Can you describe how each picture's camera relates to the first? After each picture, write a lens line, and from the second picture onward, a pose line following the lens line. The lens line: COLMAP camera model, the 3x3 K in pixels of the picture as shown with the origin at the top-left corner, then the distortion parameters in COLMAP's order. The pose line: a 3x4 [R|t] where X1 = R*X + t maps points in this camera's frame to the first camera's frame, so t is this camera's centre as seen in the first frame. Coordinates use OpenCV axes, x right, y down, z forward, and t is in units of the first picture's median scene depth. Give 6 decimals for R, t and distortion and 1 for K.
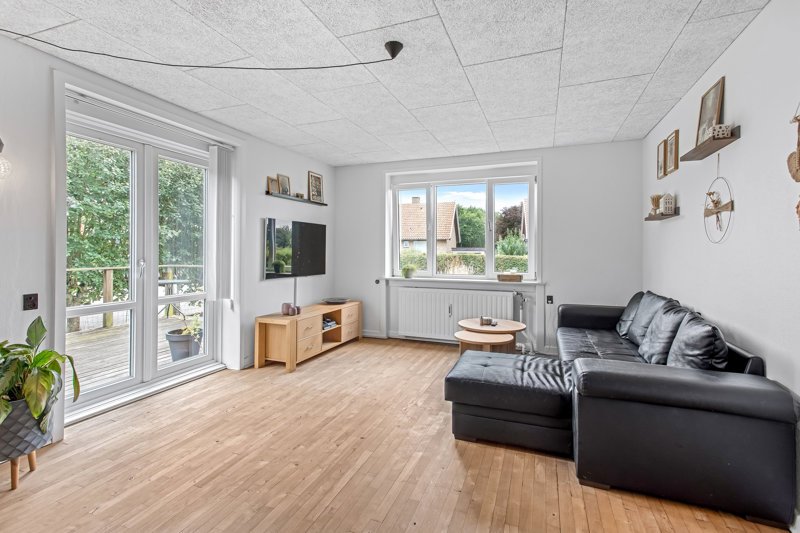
lens RADIAL K [[383.2, 0, 401.7], [0, 383.2, 250.6], [0, 0, 1]] dist [0.010848, 0.003182]
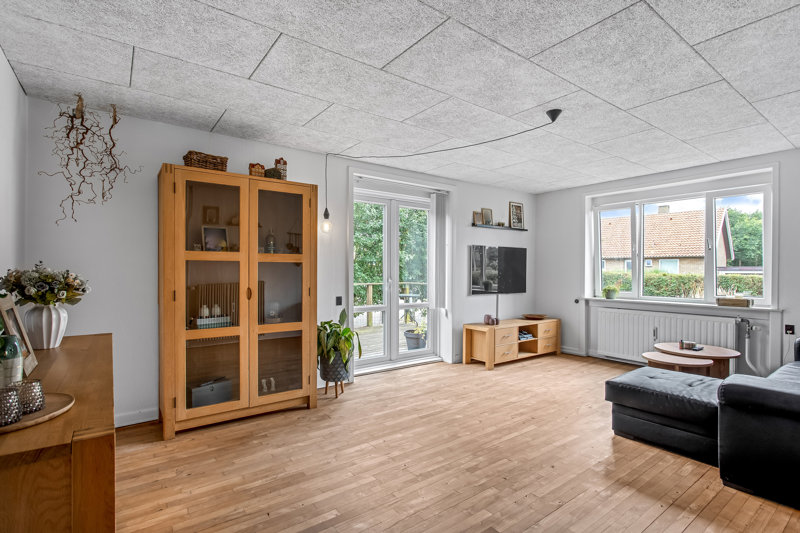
lens RADIAL K [[383.2, 0, 385.7], [0, 383.2, 271.4], [0, 0, 1]] dist [0.010848, 0.003182]
pose [[0.824785, -0.000007, -0.565447, 0.144530], [0.001340, 0.999997, 0.001942, -0.003848], [0.565445, -0.002359, 0.824782, -0.223097]]
